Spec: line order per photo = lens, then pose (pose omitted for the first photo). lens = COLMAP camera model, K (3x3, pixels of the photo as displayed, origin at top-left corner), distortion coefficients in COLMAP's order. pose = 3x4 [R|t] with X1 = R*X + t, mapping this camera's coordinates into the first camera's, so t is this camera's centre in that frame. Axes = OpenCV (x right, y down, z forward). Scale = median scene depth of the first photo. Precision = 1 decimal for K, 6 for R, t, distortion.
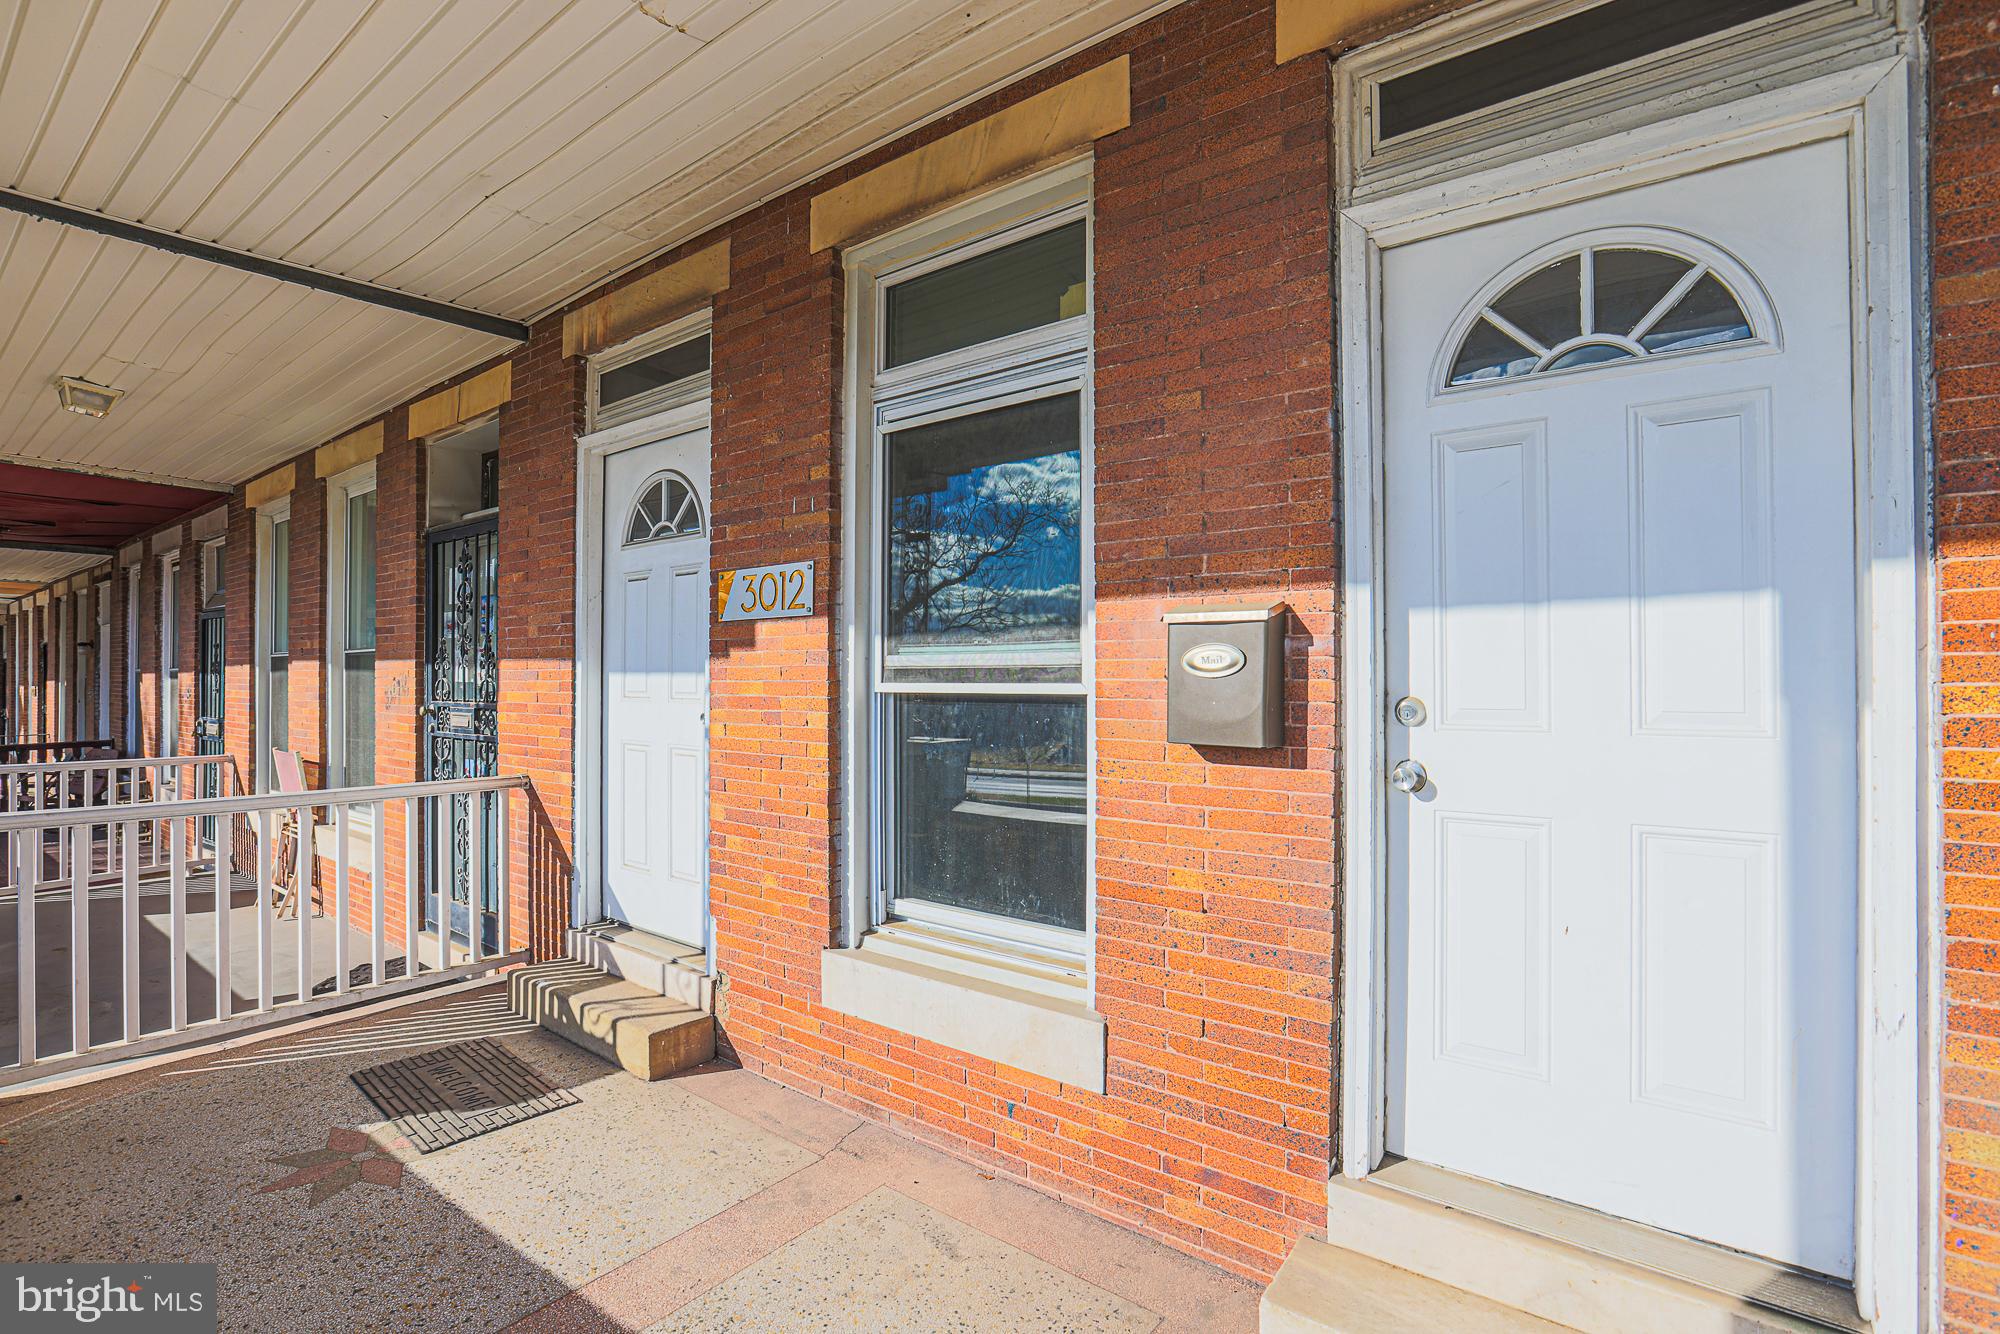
lens RADIAL K [[923.6, 0, 993.3], [0, 923.6, 670.5], [0, 0, 1]] dist [-0.053956, 0.021317]
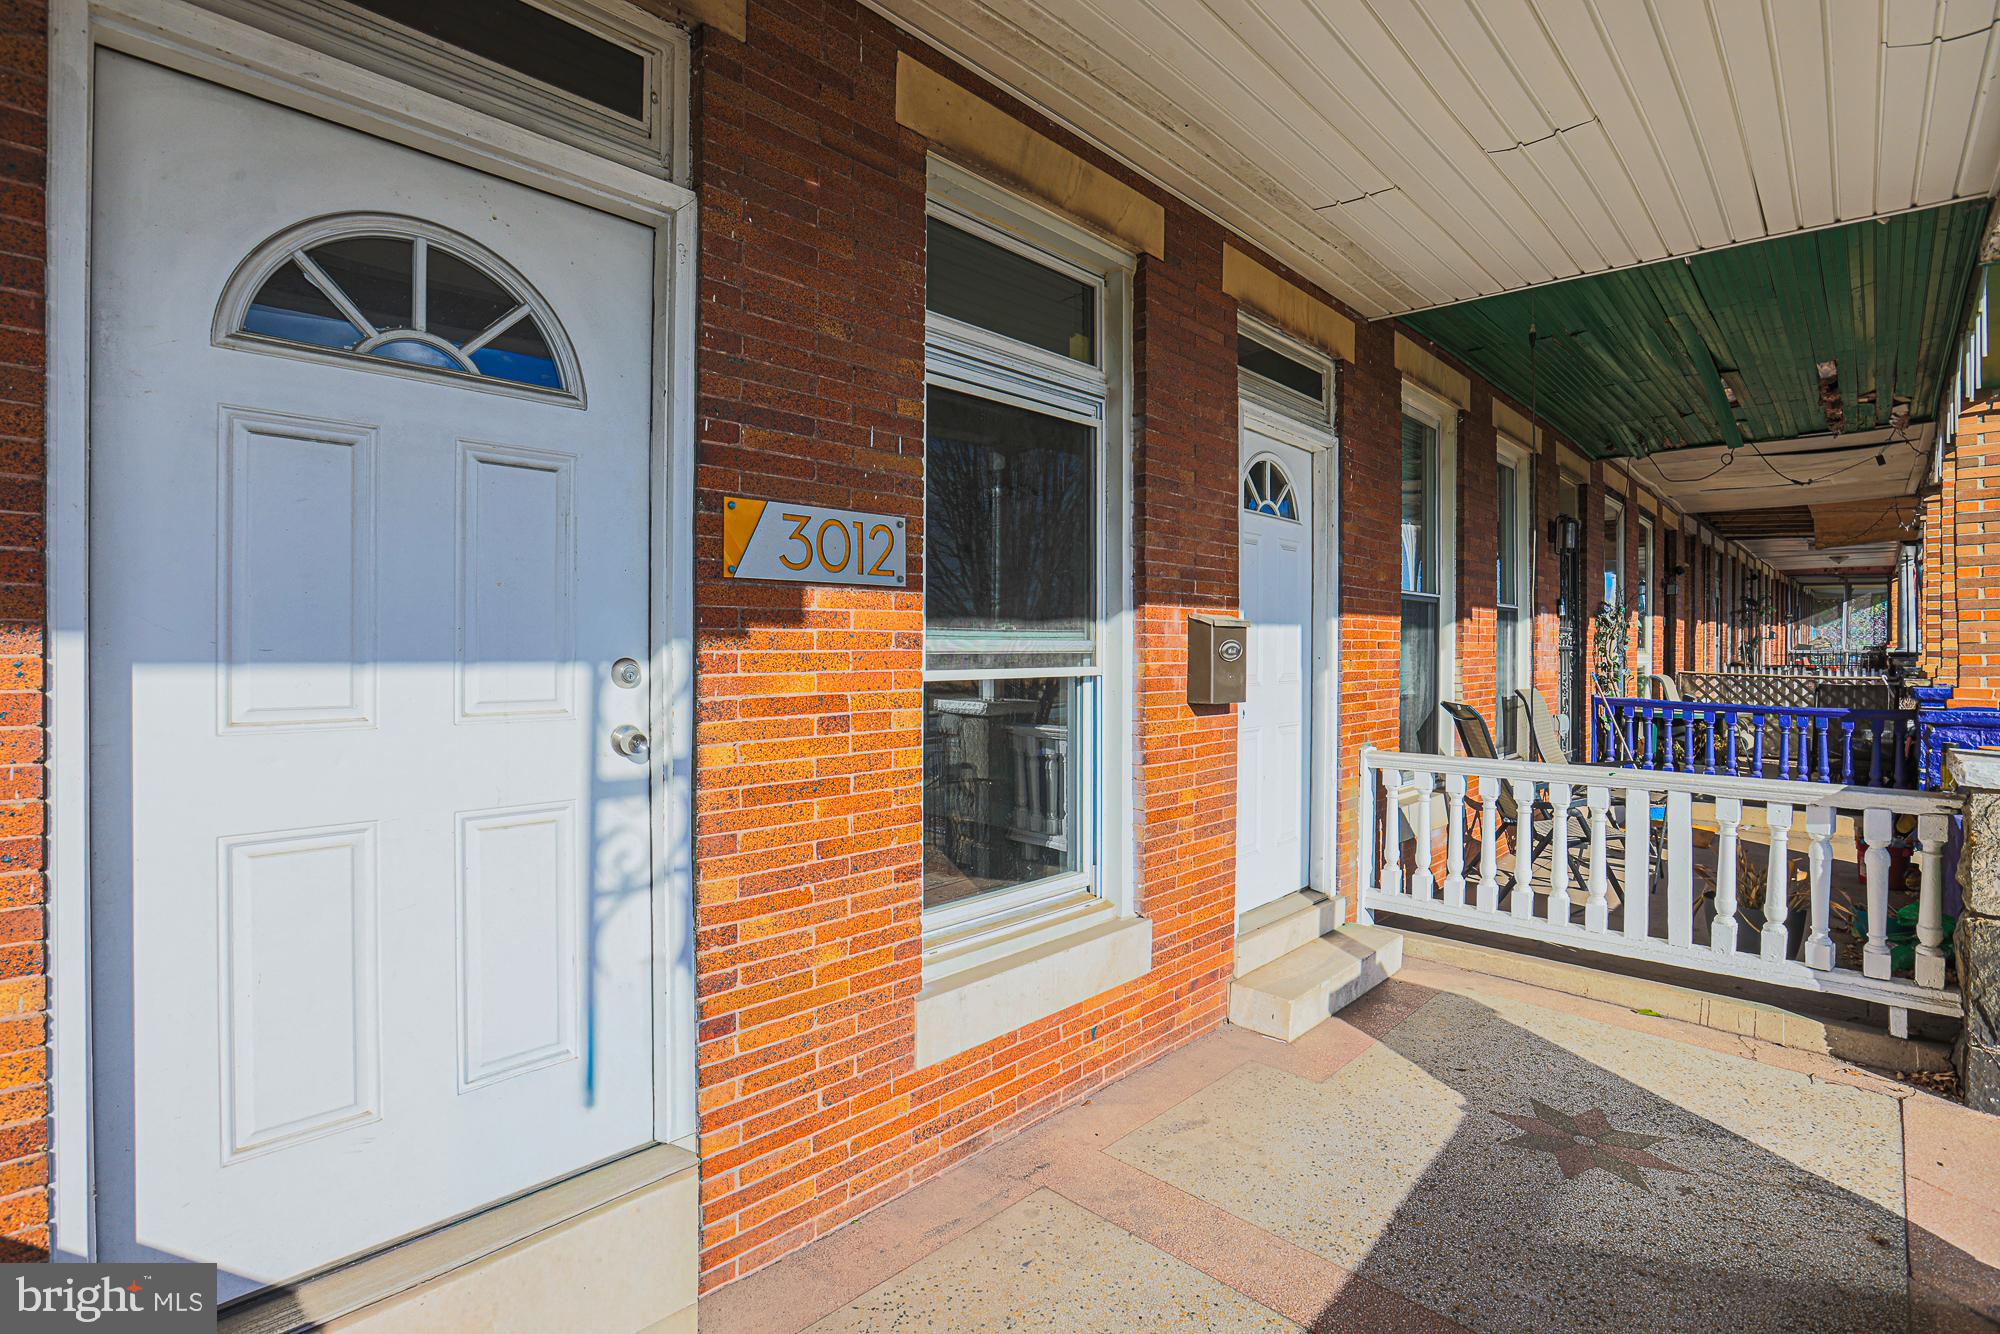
lens RADIAL K [[940.4, 0, 992.8], [0, 940.4, 647.1], [0, 0, 1]] dist [-0.047914, 0.023235]
pose [[0.120757, -0.001001, 0.992682, -0.998541], [-0.010812, 0.999939, 0.002324, -0.011451], [-0.992623, -0.011014, 0.120738, 0.838124]]
